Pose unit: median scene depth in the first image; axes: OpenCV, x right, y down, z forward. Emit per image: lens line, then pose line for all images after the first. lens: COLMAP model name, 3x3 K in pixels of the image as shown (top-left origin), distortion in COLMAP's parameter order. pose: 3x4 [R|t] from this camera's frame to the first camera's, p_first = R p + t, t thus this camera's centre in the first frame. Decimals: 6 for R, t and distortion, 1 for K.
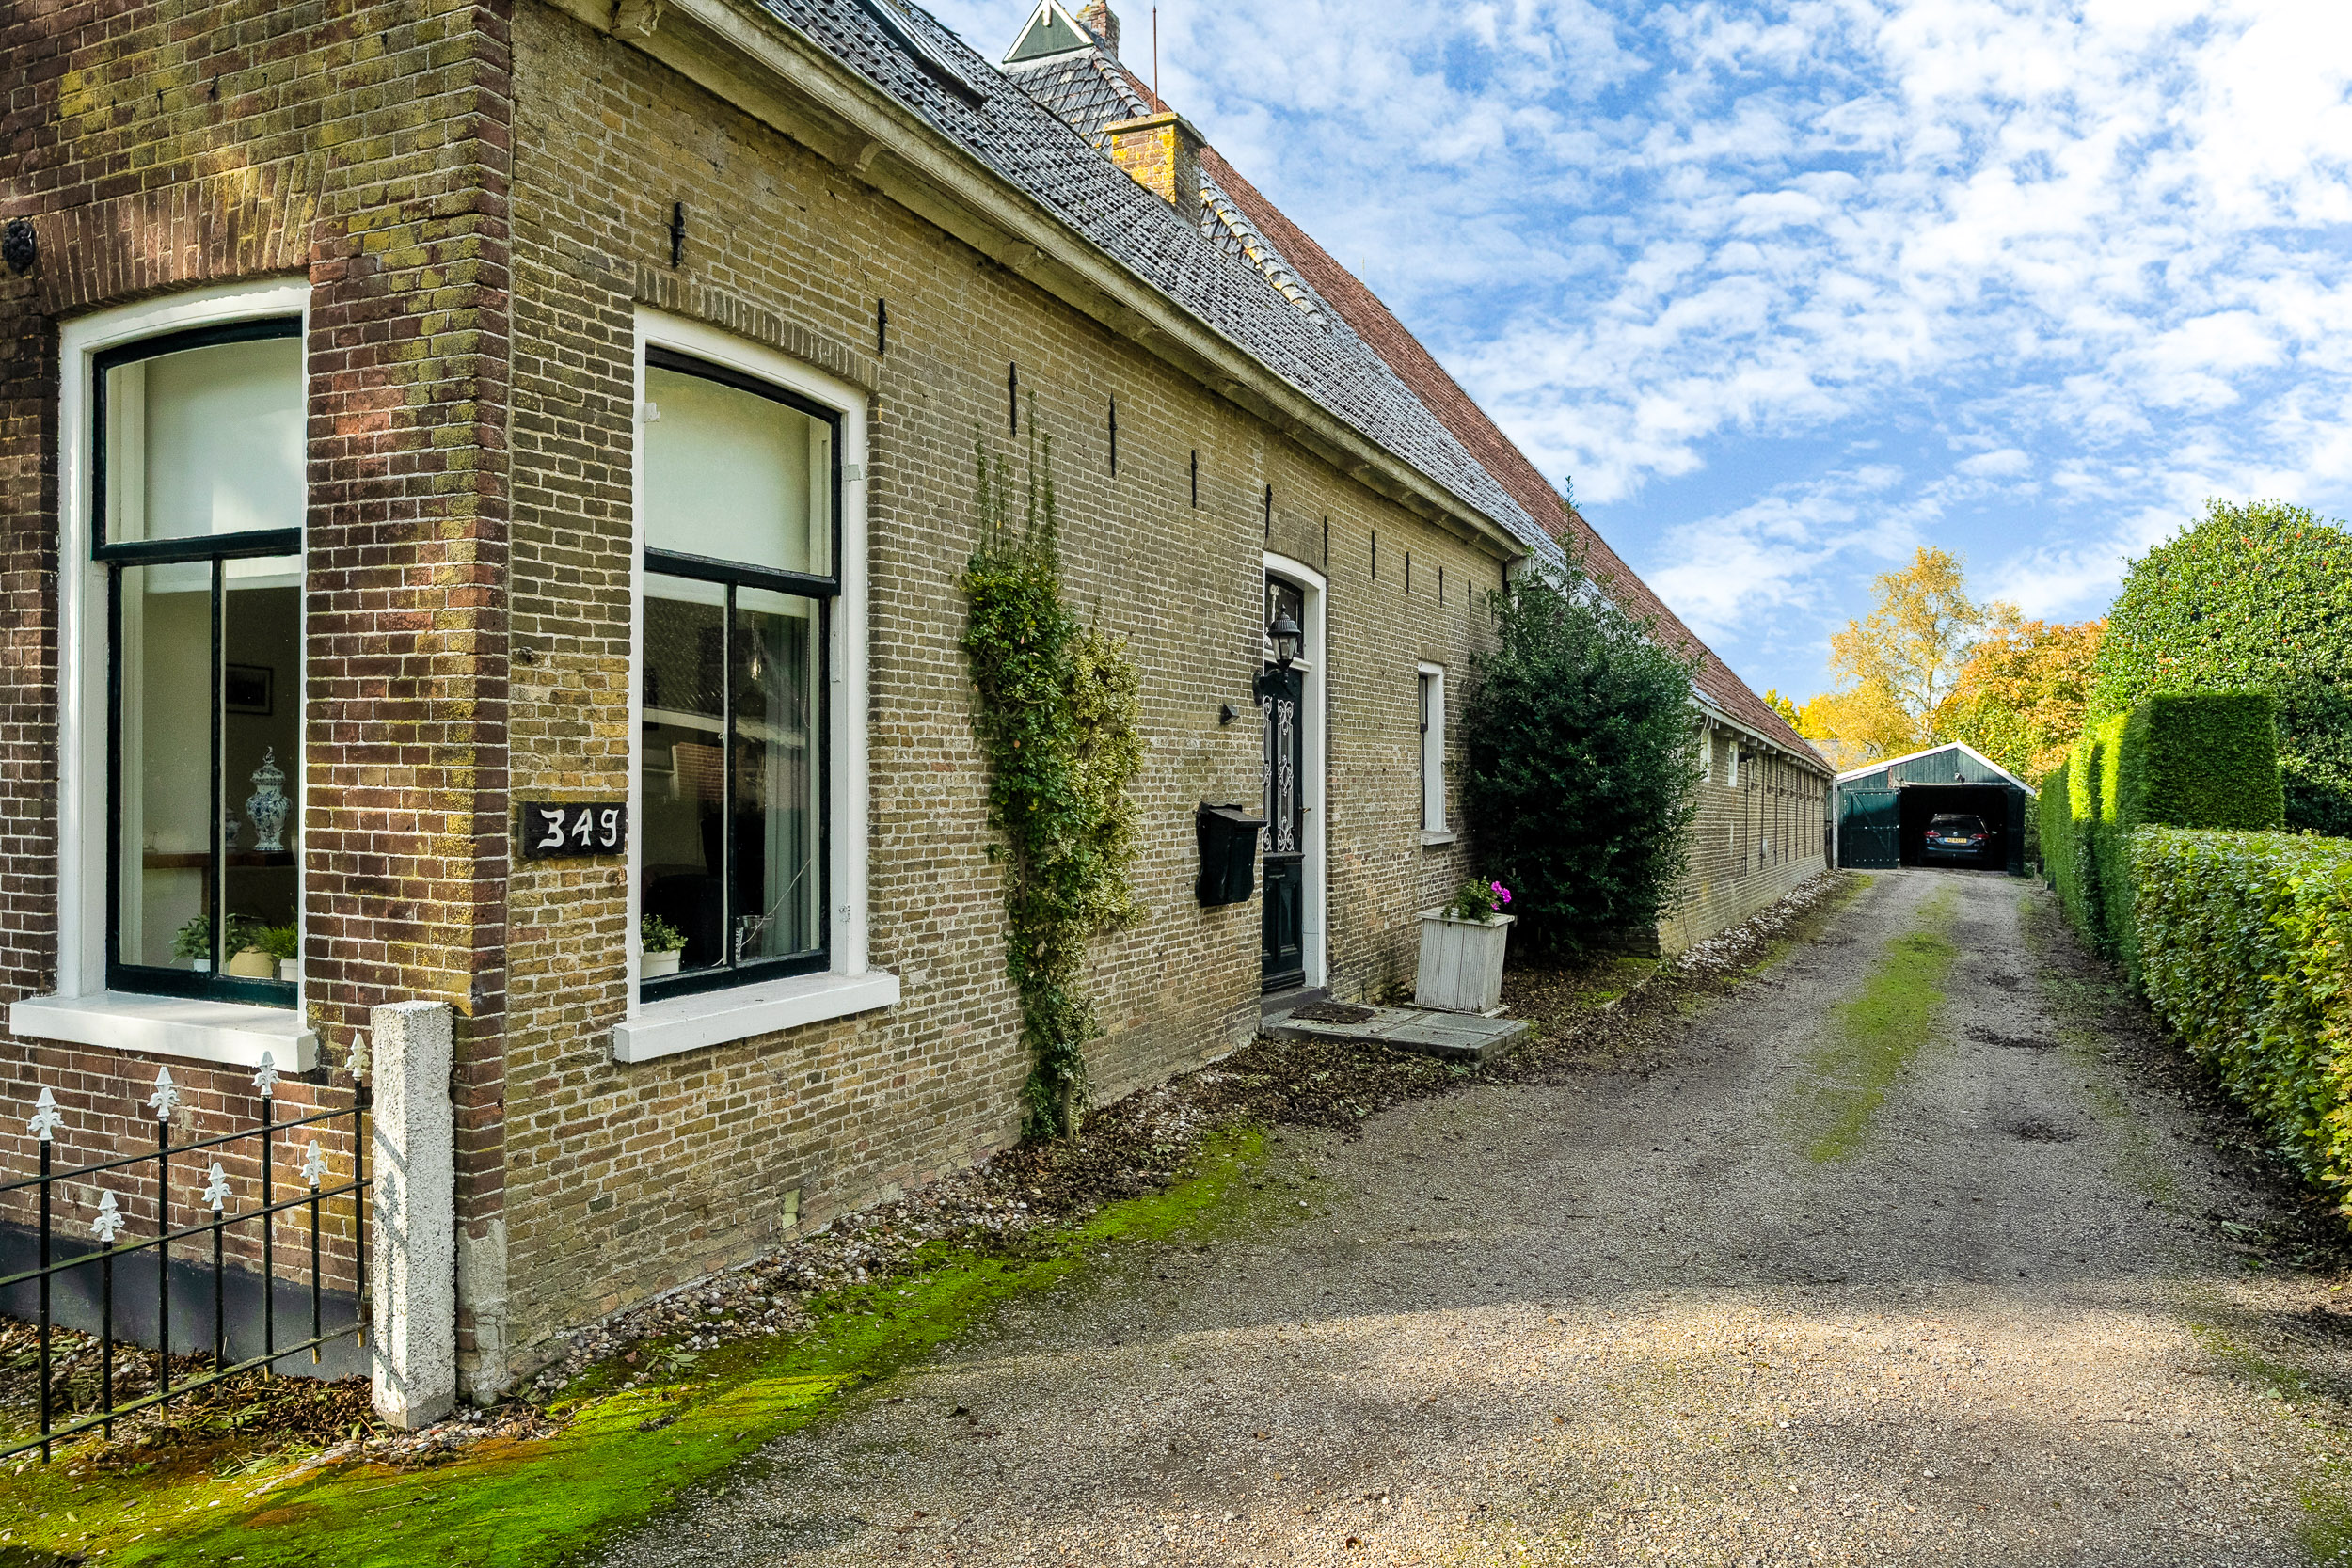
lens RADIAL K [[1614.2, 0, 1154.4], [0, 1614.2, 772.9], [0, 0, 1]] dist [0.009701, 0.000455]
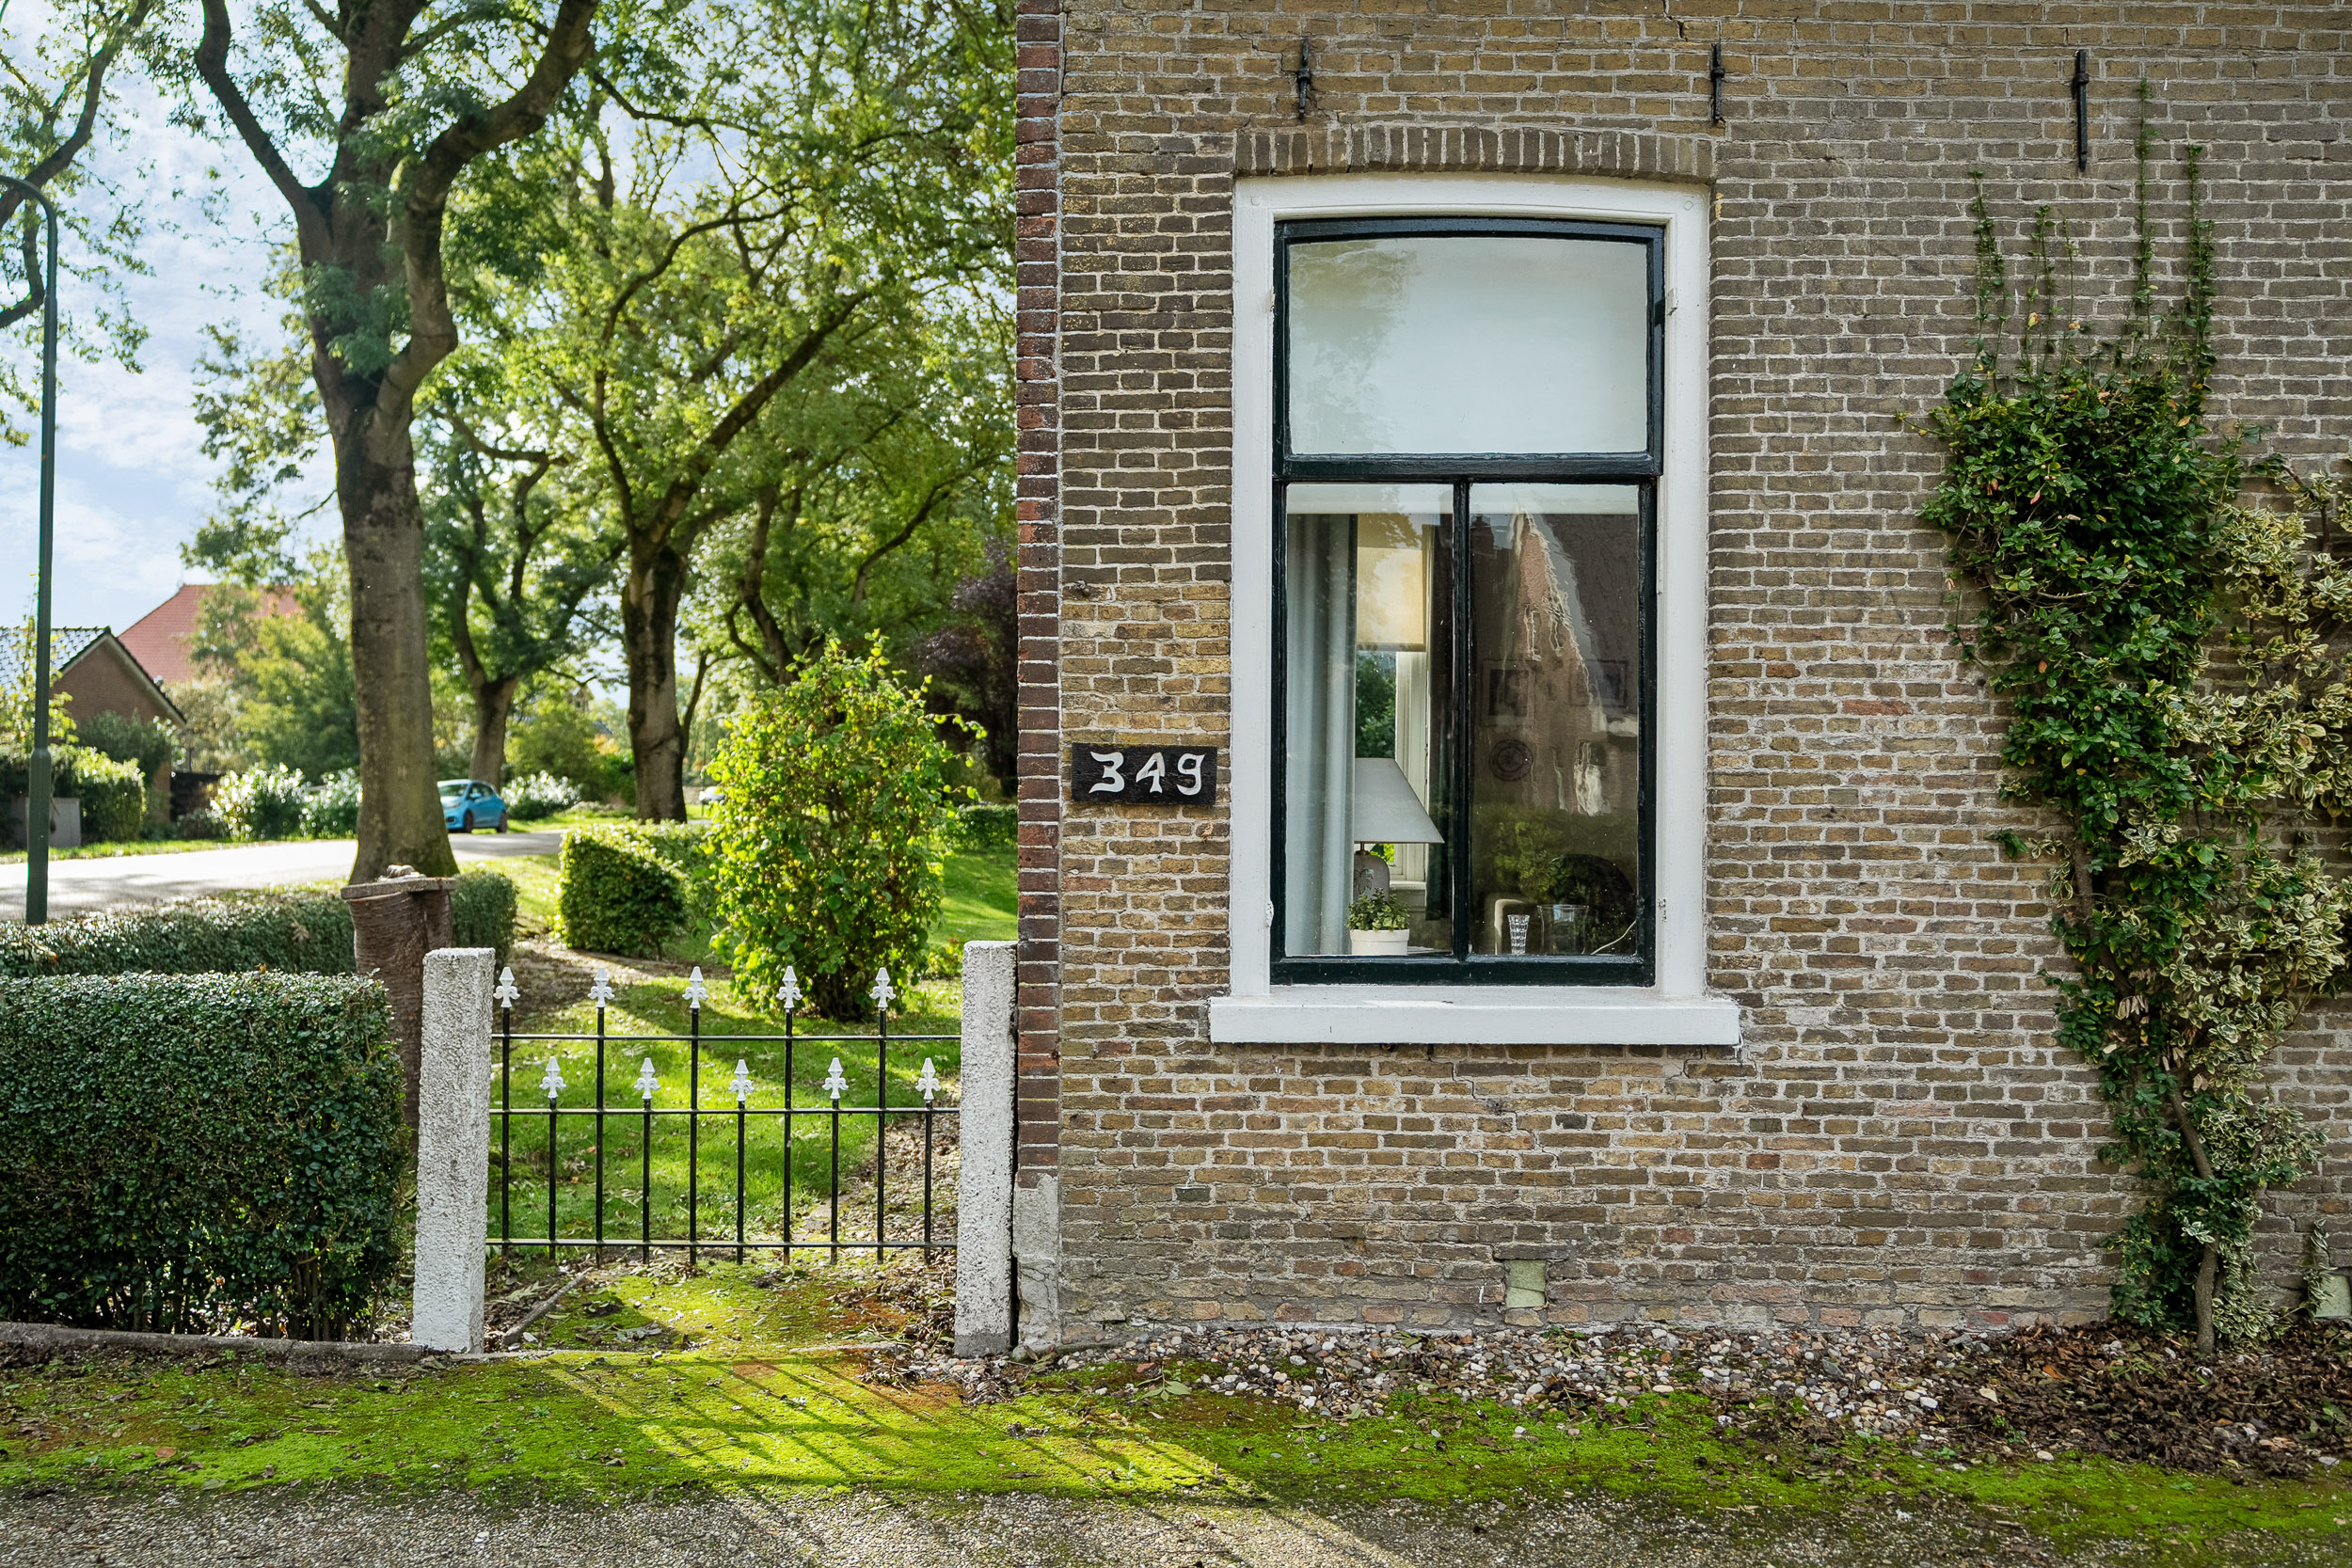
lens RADIAL K [[1614.2, 0, 1171.2], [0, 1614.2, 799.4], [0, 0, 1]] dist [0.009701, 0.000455]
pose [[0.424917, -0.002989, -0.905228, 0.401612], [-0.004869, 0.999973, -0.005587, 0.045415], [0.905219, 0.006782, 0.424890, 0.525667]]
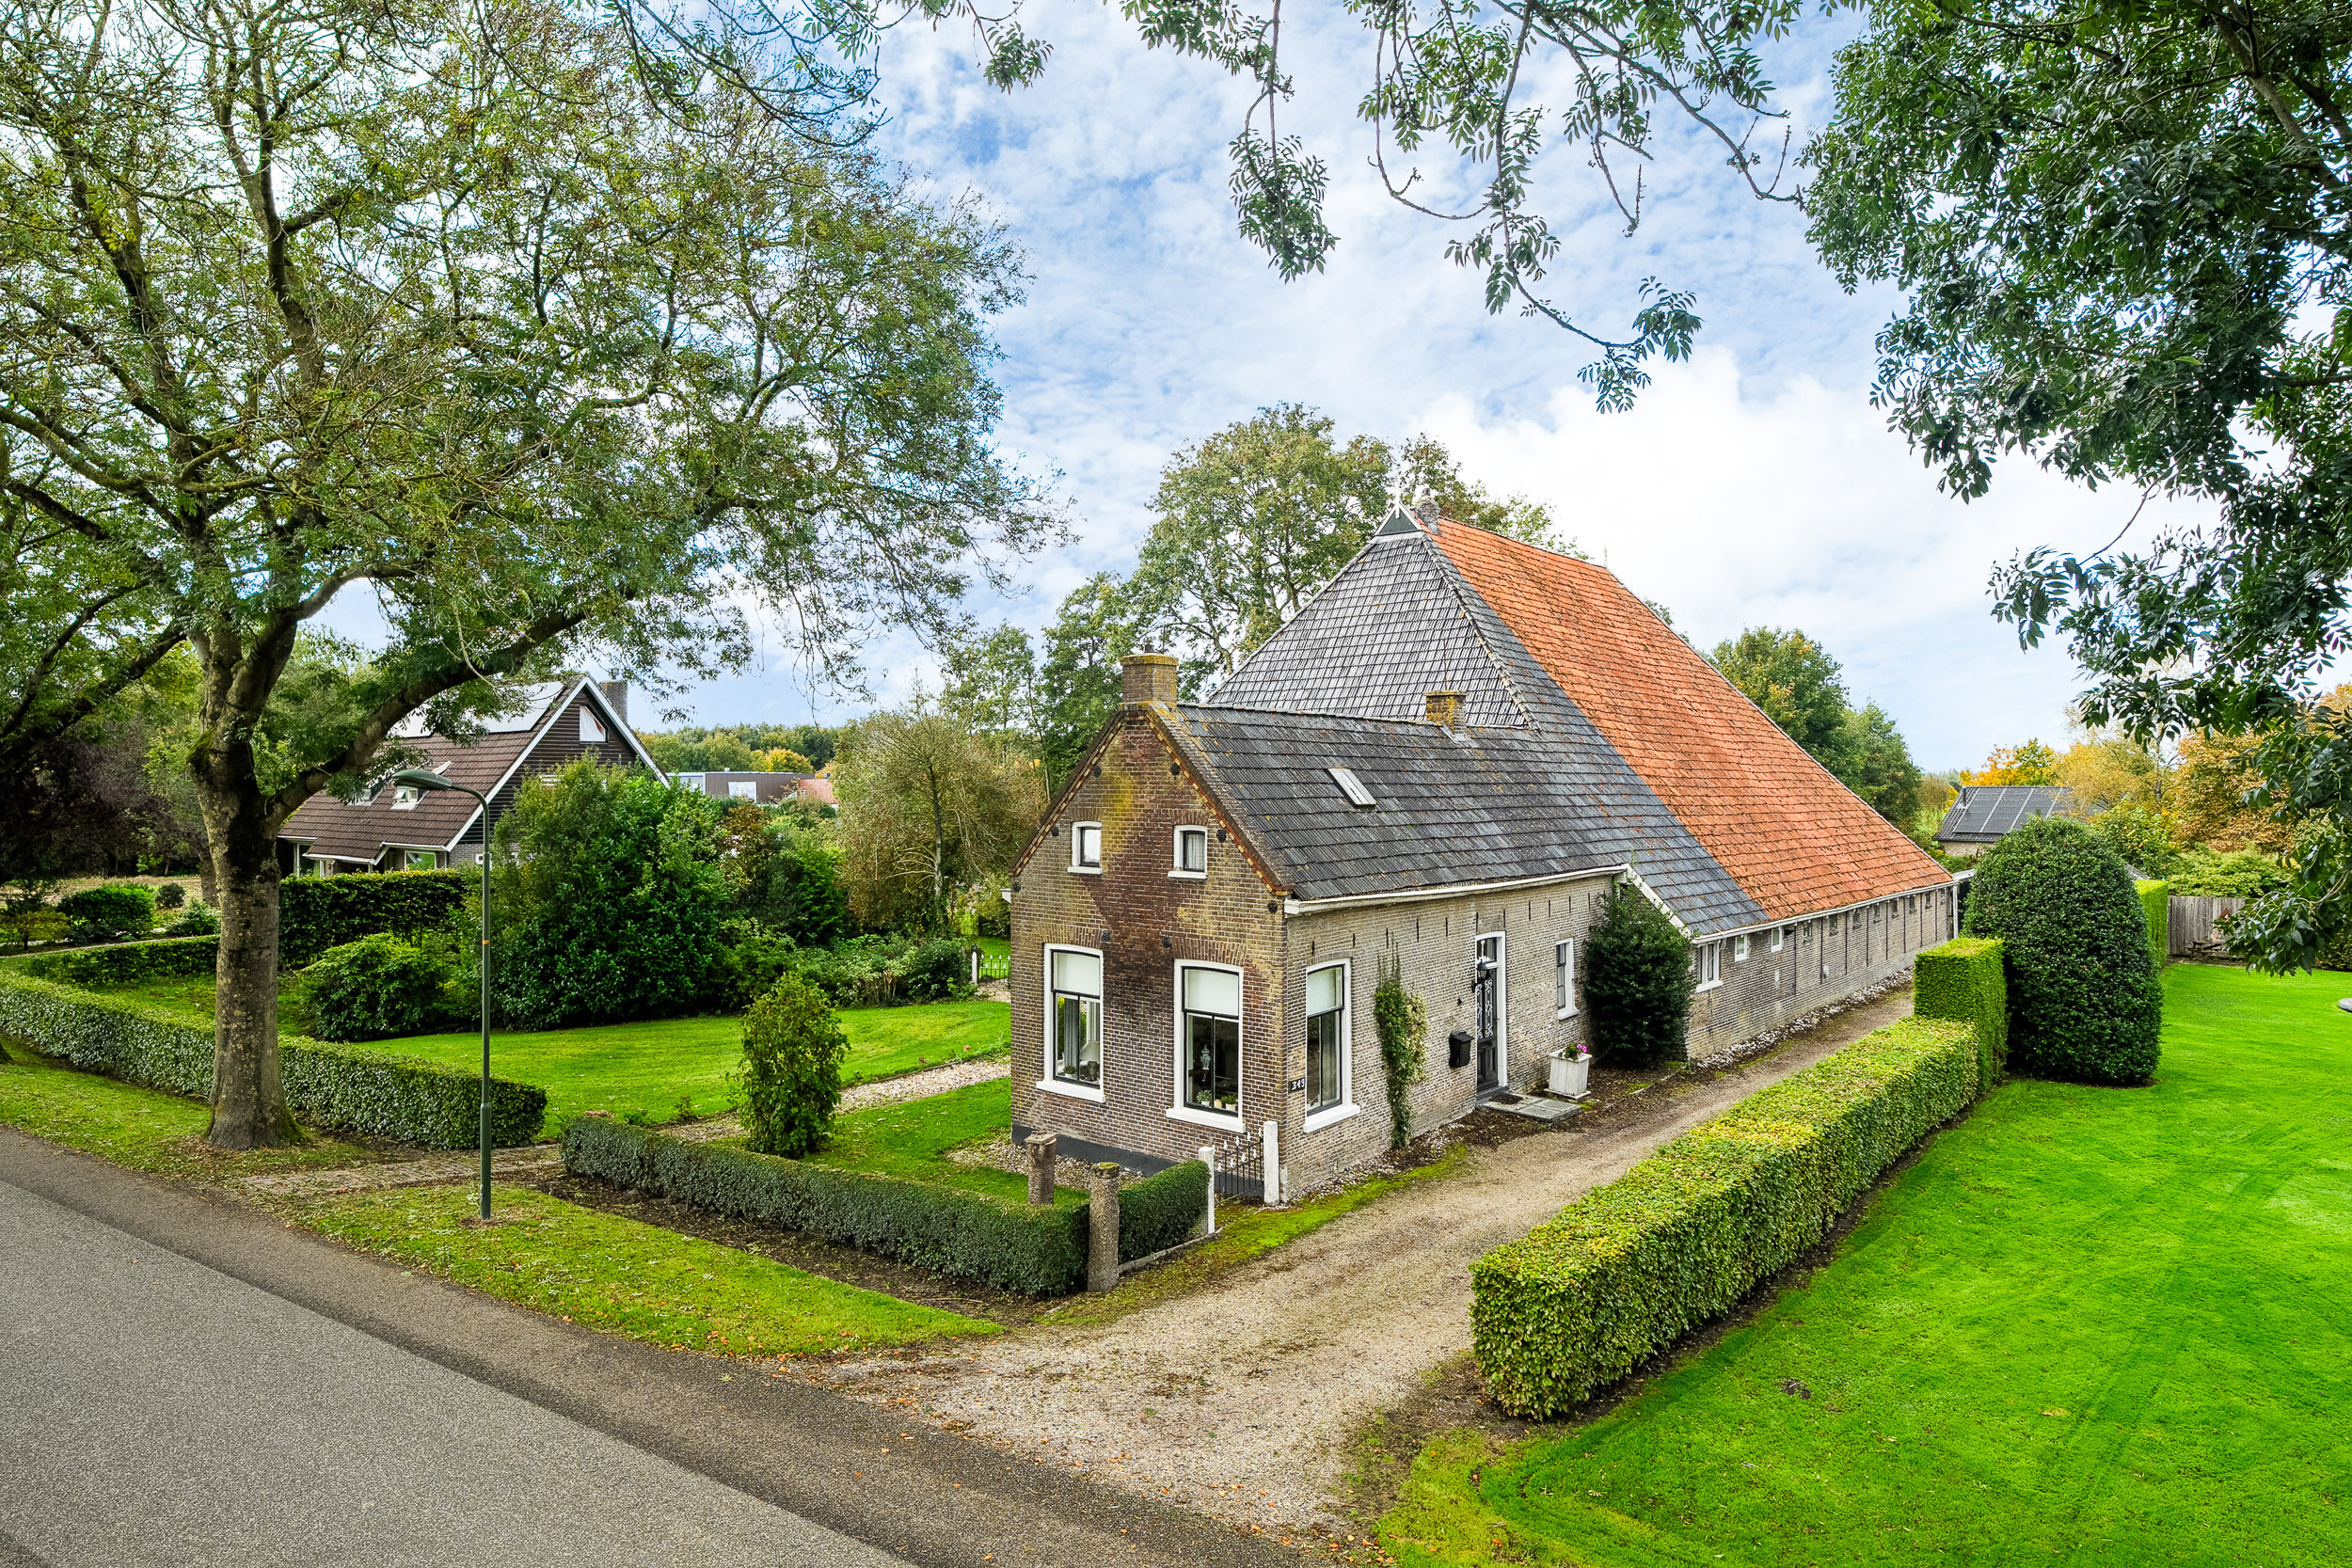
lens RADIAL K [[1277.4, 0, 1187.9], [0, 1277.4, 794.8], [0, 0, 1]] dist [0.016817, 0.000011]
pose [[0.972620, -0.008670, -0.232240, 0.176946], [0.008150, 0.999962, -0.003198, -0.677734], [0.232259, 0.001218, 0.972653, -2.298821]]
